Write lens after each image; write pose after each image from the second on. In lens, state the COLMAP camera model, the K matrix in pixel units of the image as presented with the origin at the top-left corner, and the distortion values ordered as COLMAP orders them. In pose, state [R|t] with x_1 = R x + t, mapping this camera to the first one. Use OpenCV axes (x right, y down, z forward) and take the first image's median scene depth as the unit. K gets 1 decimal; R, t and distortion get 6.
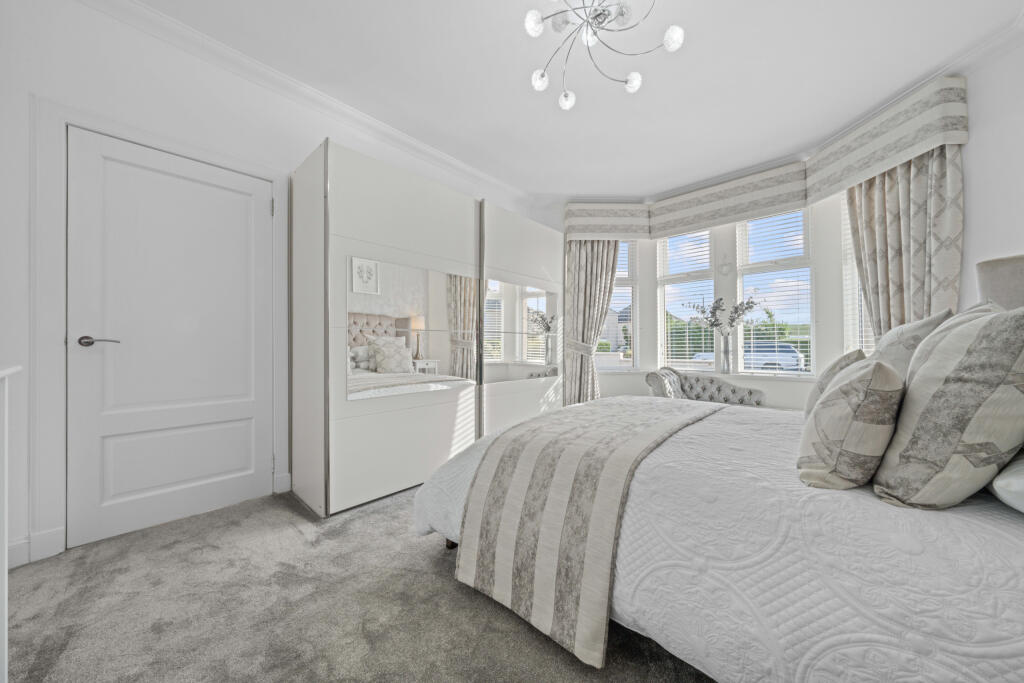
lens RADIAL K [[351.9, 0, 518.9], [0, 351.9, 344.9], [0, 0, 1]] dist [-0.000201, -0.000001]
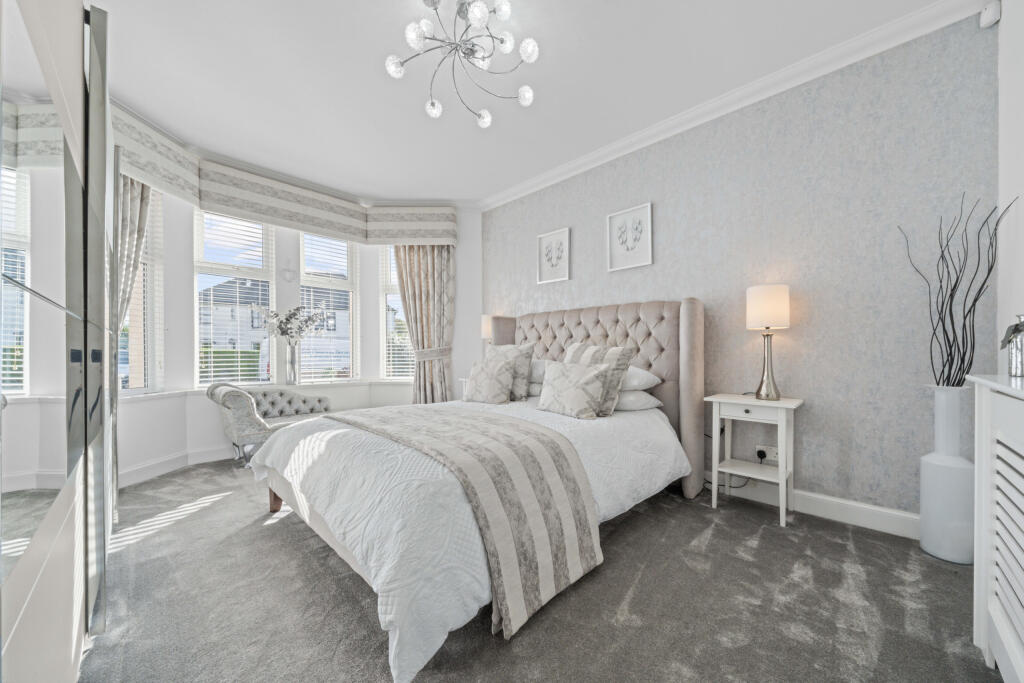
lens RADIAL K [[366.4, 0, 514.3], [0, 366.4, 355.5], [0, 0, 1]] dist [-0.000440, -0.000010]
pose [[0.042293, 0.005616, 0.999089, -0.526461], [-0.008908, 0.999947, -0.005244, 0.002106], [-0.999066, -0.008678, 0.042341, 0.483367]]
